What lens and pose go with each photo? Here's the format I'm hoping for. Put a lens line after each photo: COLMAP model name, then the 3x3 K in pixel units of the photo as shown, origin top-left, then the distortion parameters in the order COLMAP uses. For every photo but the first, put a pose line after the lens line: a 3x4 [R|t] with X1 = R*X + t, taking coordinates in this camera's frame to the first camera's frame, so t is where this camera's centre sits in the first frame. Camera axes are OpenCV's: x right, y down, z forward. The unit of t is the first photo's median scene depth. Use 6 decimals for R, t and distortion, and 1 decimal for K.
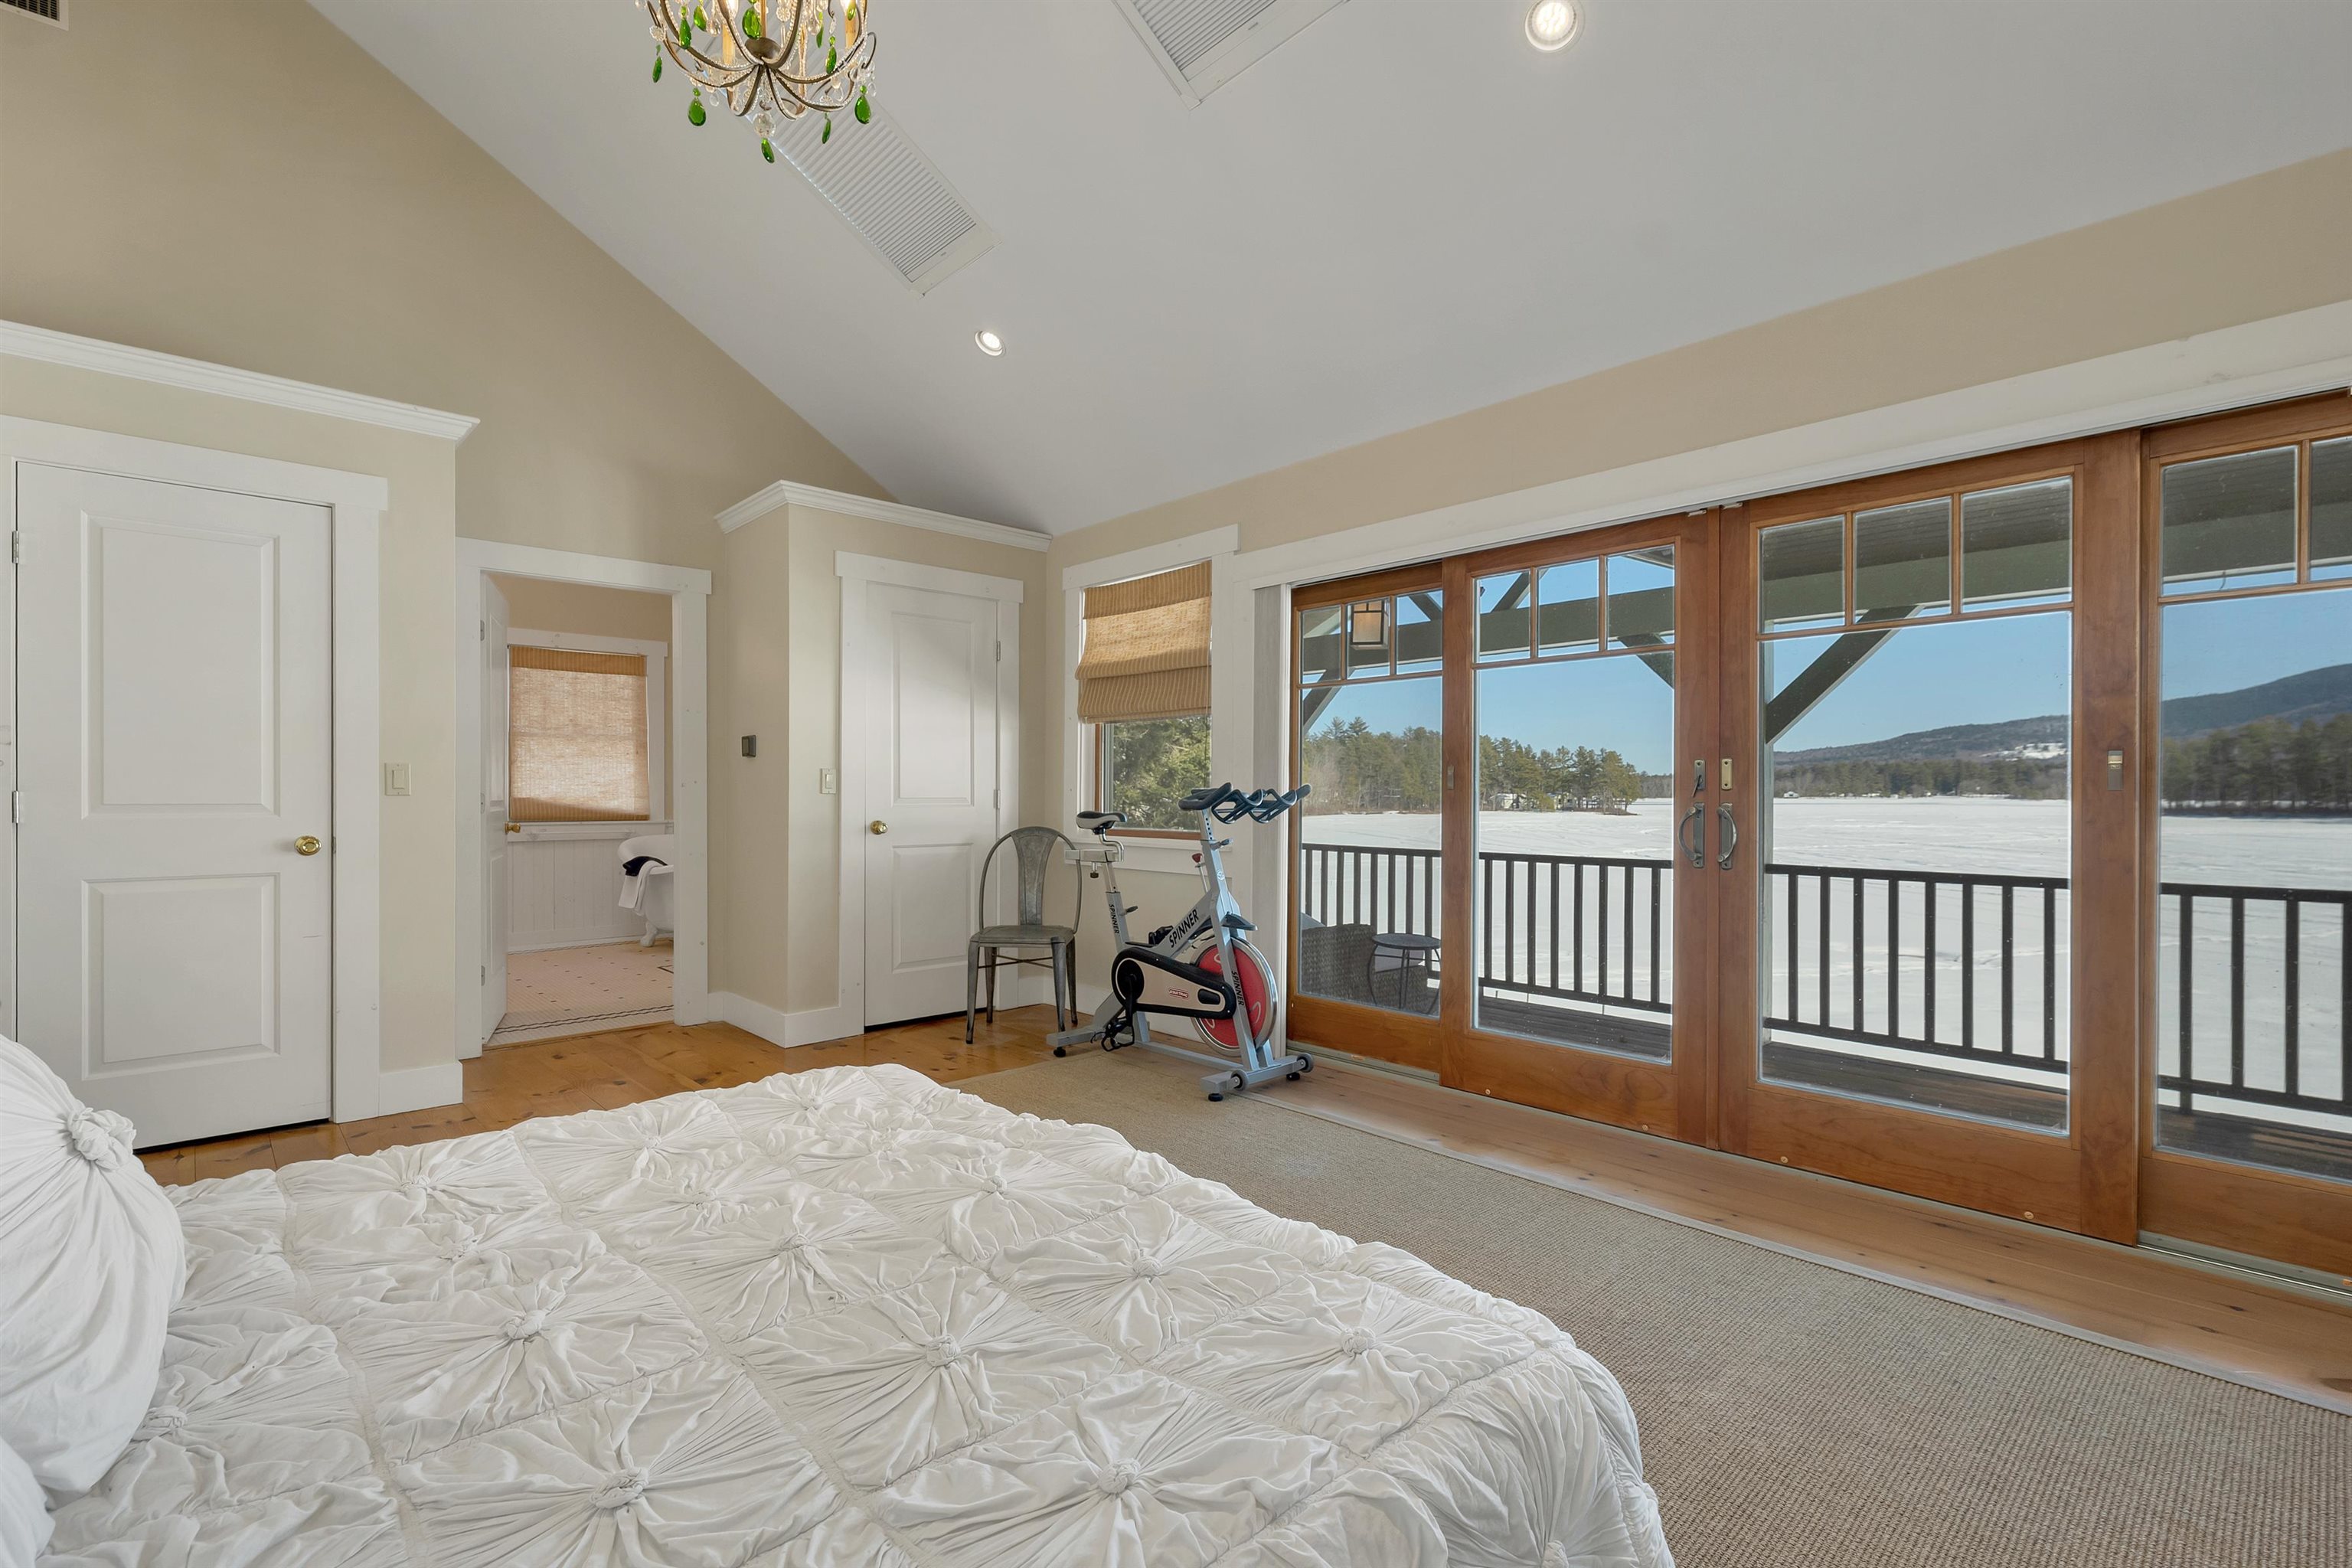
lens RADIAL K [[1051.3, 0, 1171.7], [0, 1051.3, 796.0], [0, 0, 1]] dist [0.009274, -0.000381]
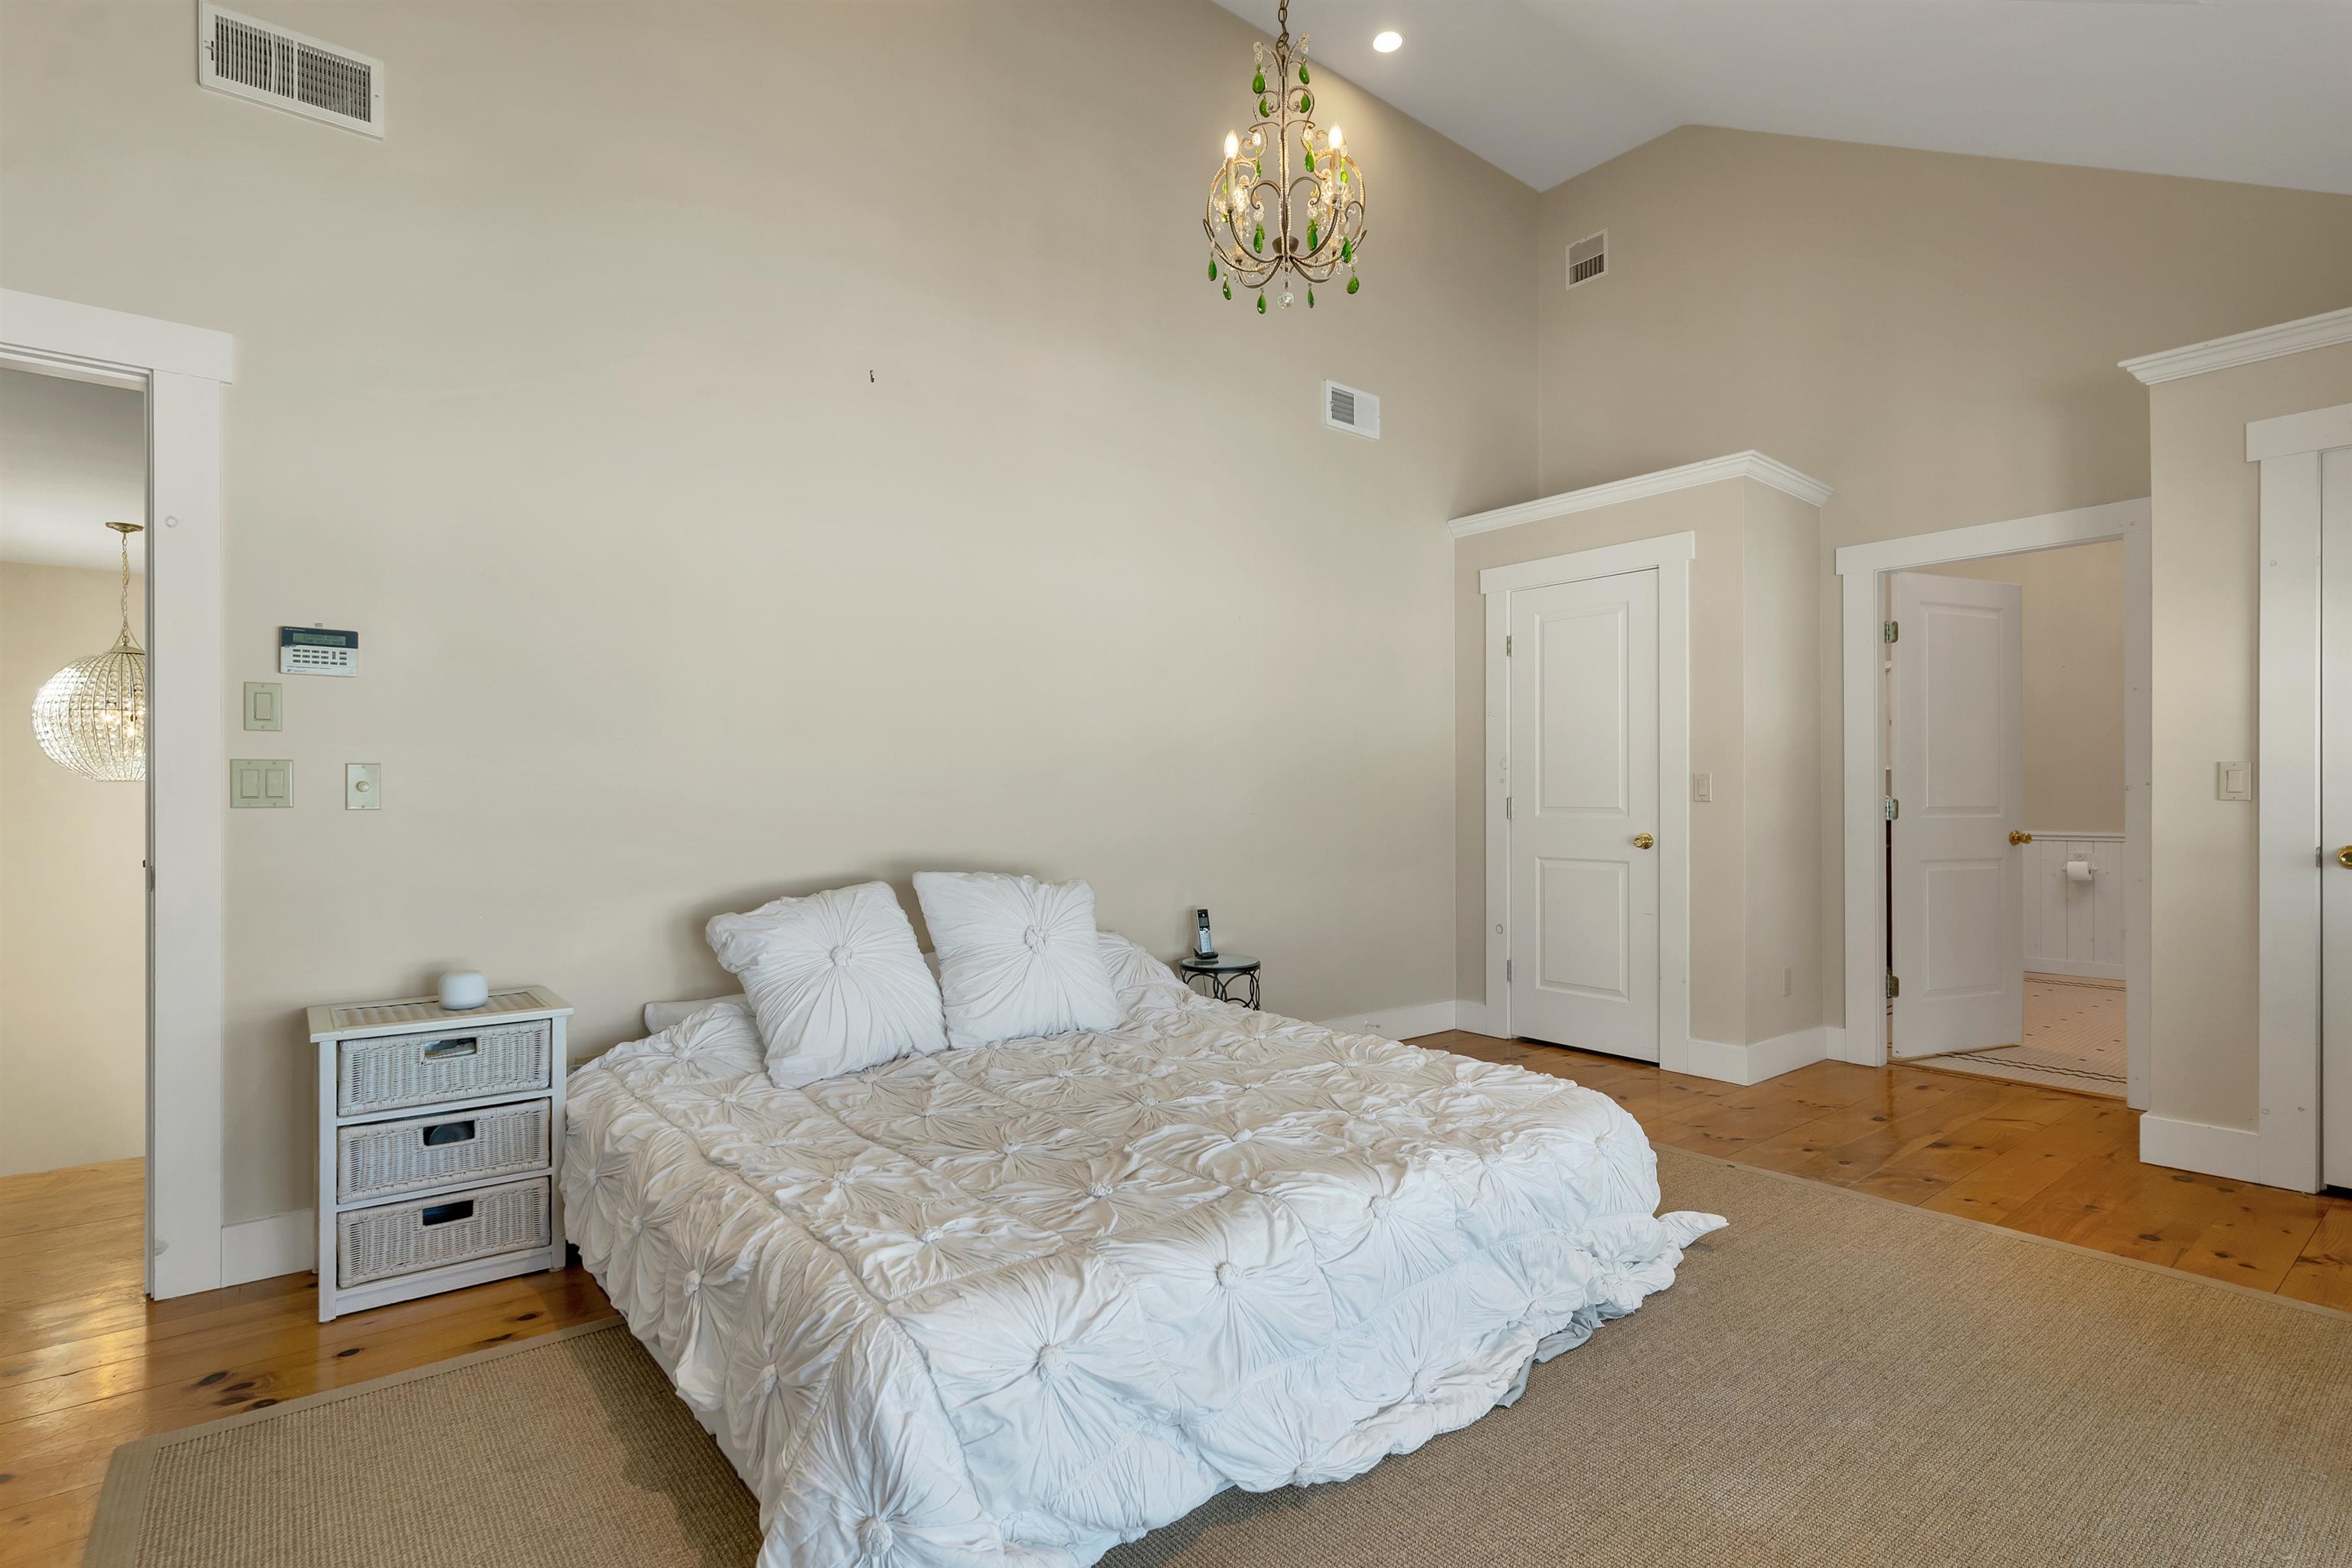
lens RADIAL K [[1155.9, 0, 1174.7], [0, 1155.9, 792.7], [0, 0, 1]] dist [0.002000, -0.001156]
pose [[-0.079184, -0.005975, -0.996842, 0.514688], [-0.001500, 0.999982, -0.005875, -0.001653], [0.996859, 0.001030, -0.079191, 0.472268]]
